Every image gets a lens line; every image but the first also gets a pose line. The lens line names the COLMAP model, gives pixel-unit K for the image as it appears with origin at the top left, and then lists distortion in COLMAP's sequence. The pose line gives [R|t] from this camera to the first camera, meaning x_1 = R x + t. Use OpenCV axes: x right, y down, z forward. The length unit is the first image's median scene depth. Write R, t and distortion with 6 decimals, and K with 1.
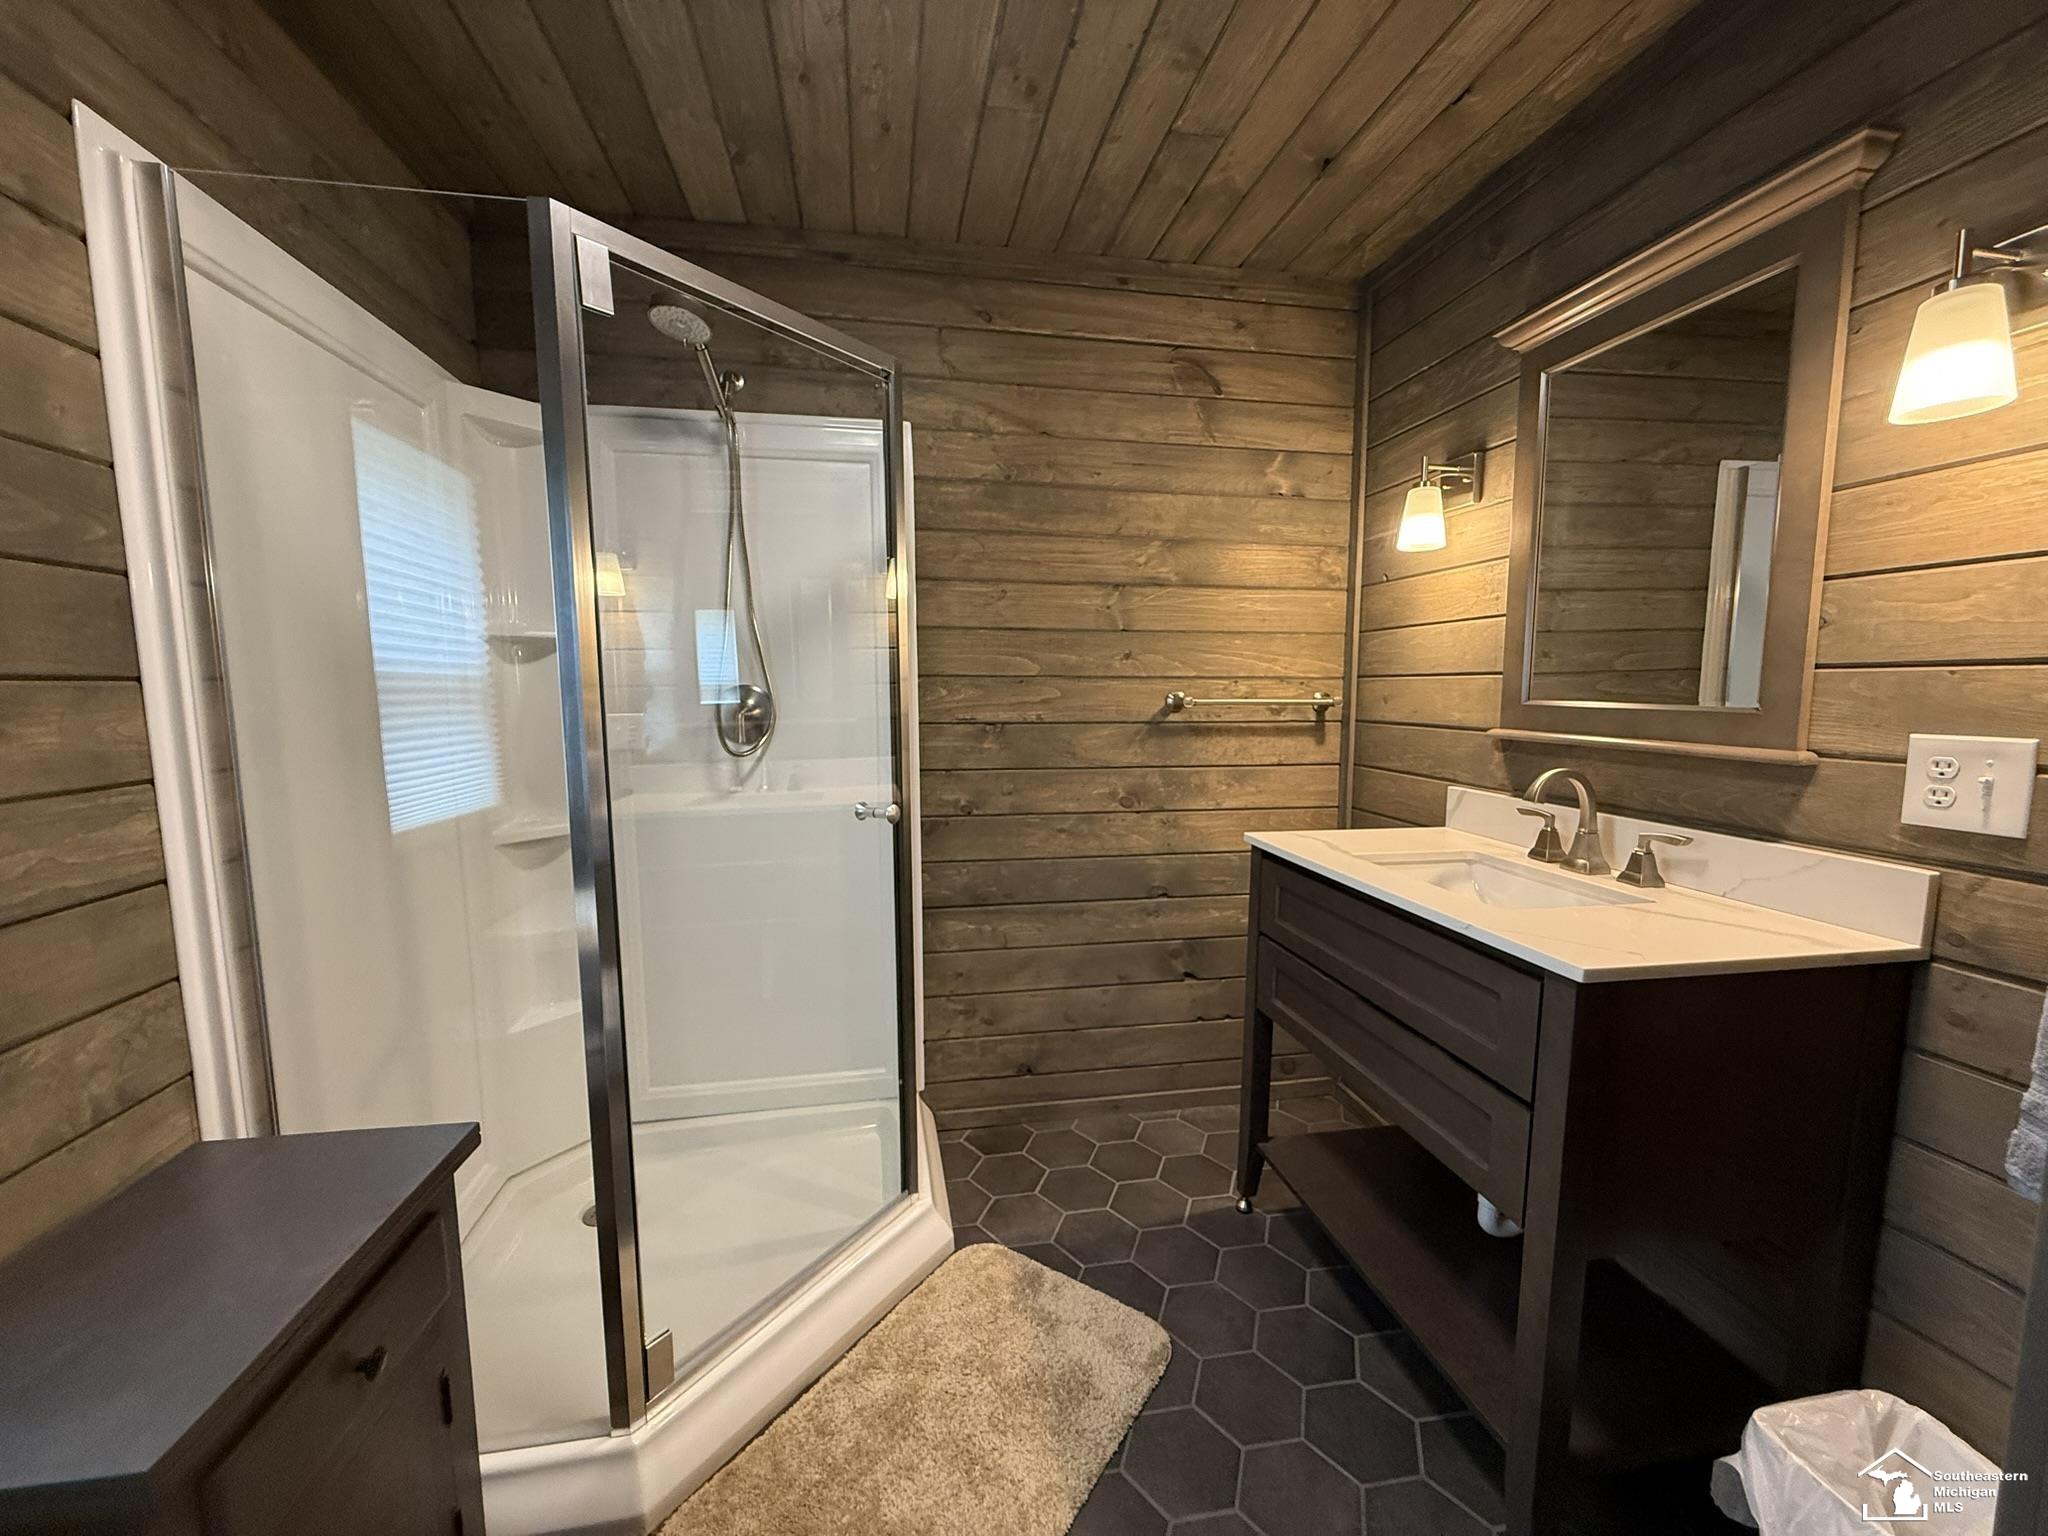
lens RADIAL K [[819.1, 0, 1020.5], [0, 819.1, 774.6], [0, 0, 1]] dist [-0.000578, 0.000137]
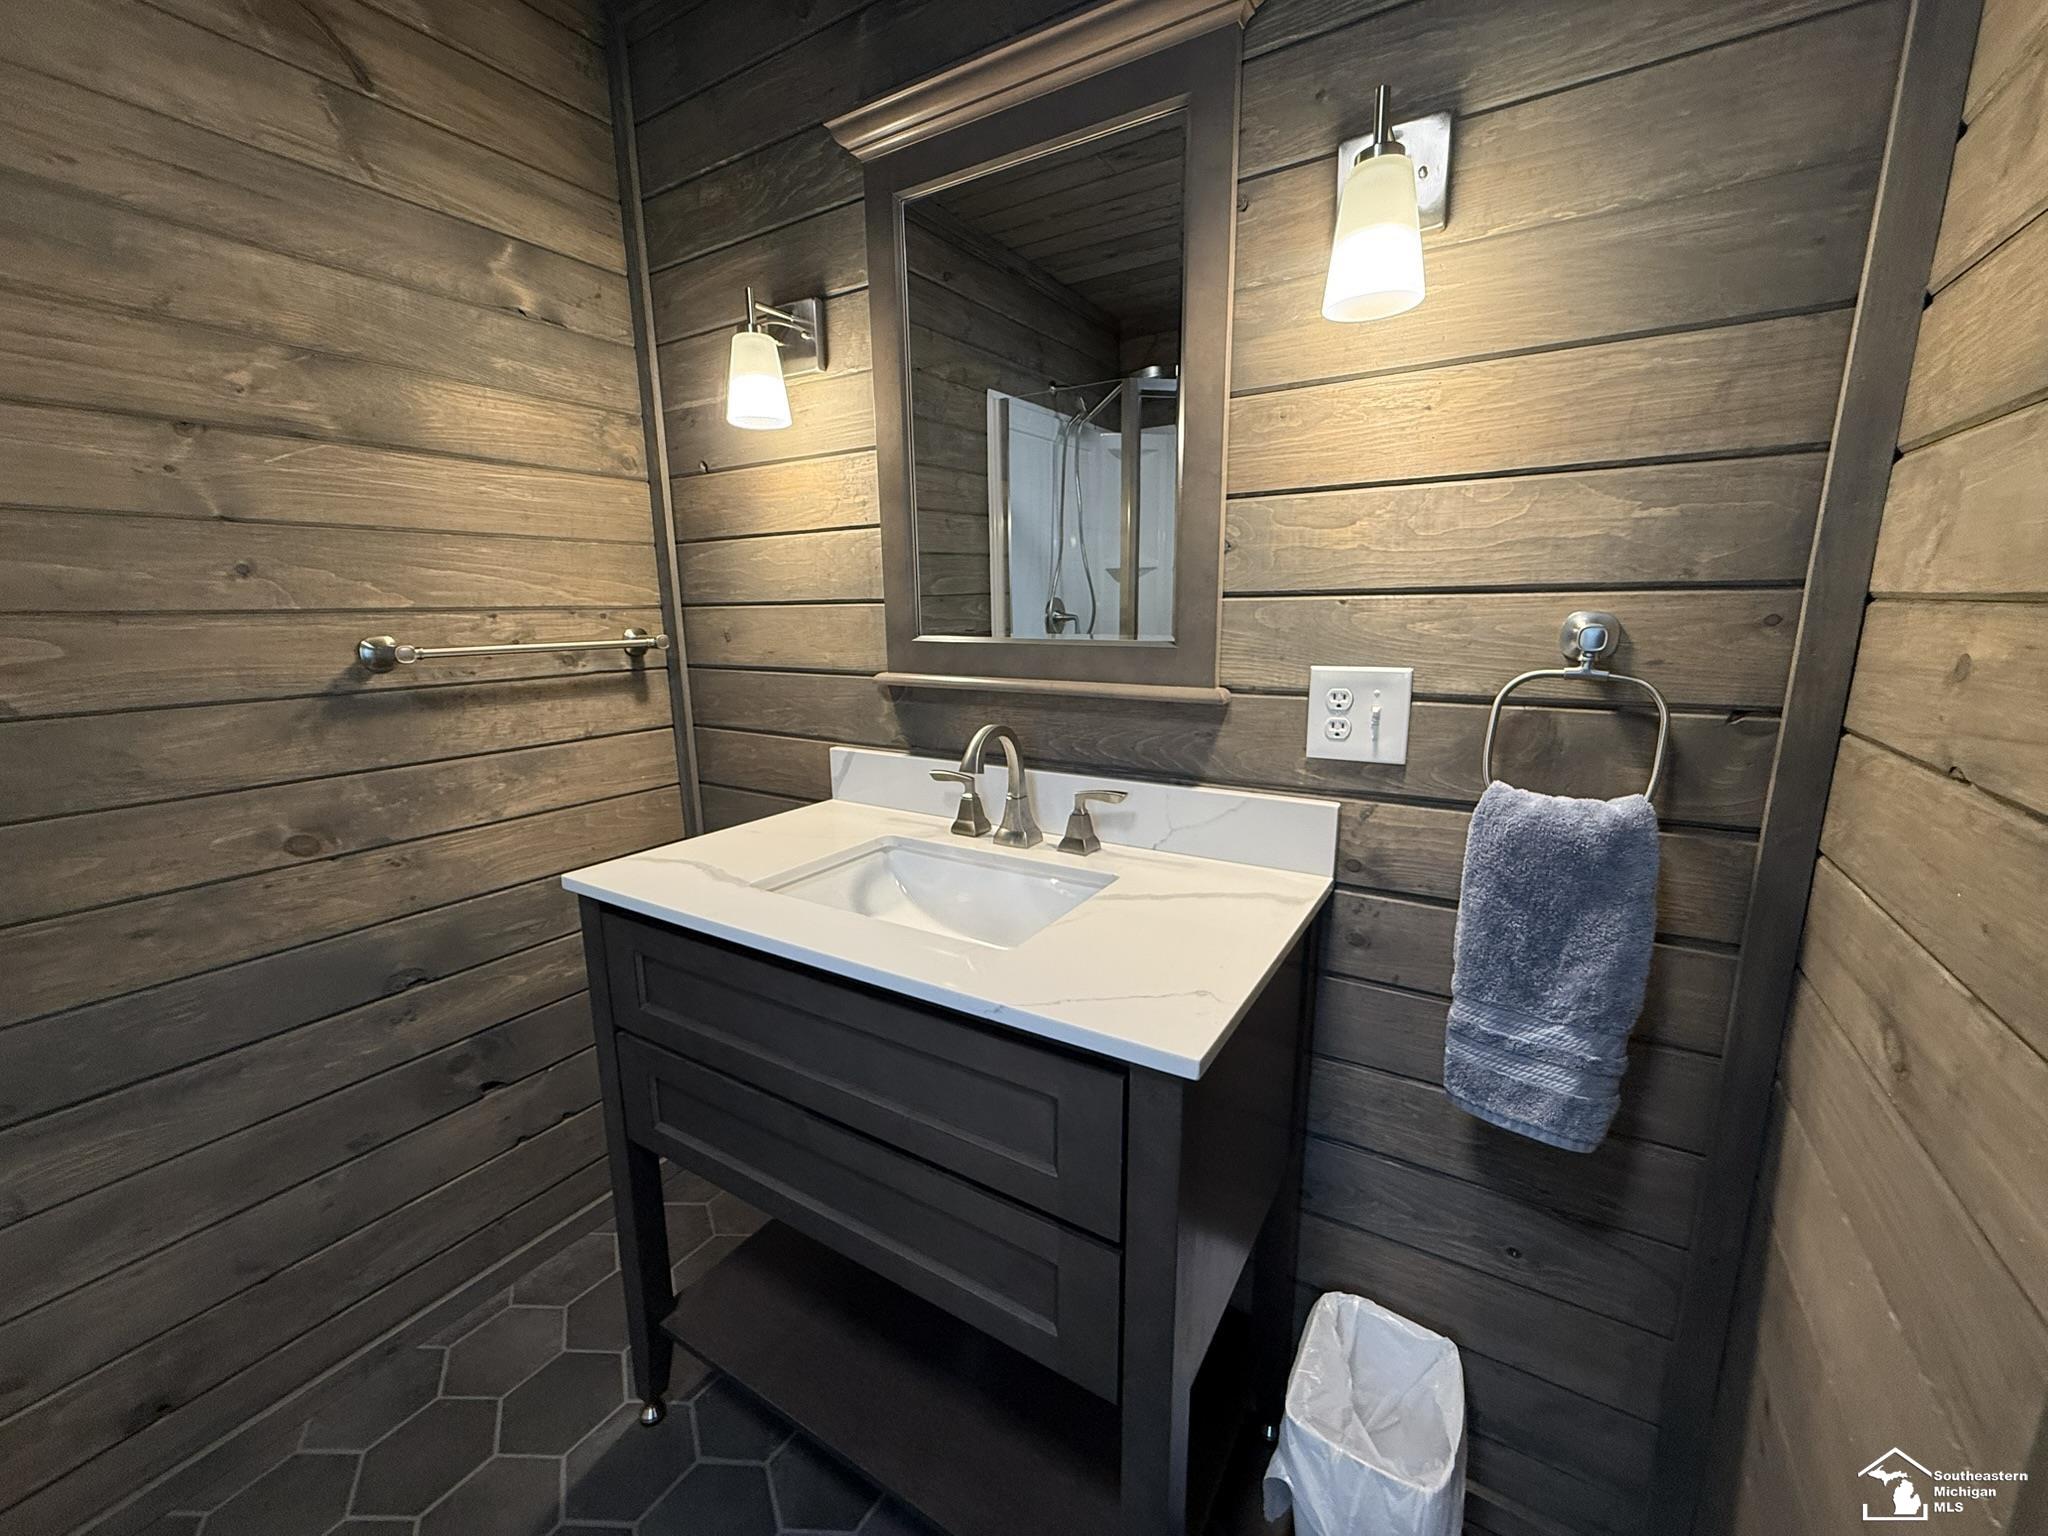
lens RADIAL K [[819.1, 0, 1023.3], [0, 819.1, 772.4], [0, 0, 1]] dist [-0.000578, 0.000137]
pose [[0.669133, -0.159655, 0.725790, 0.072302], [0.093236, 0.986968, 0.131150, -0.046470], [-0.737270, -0.020087, 0.675299, 0.325881]]
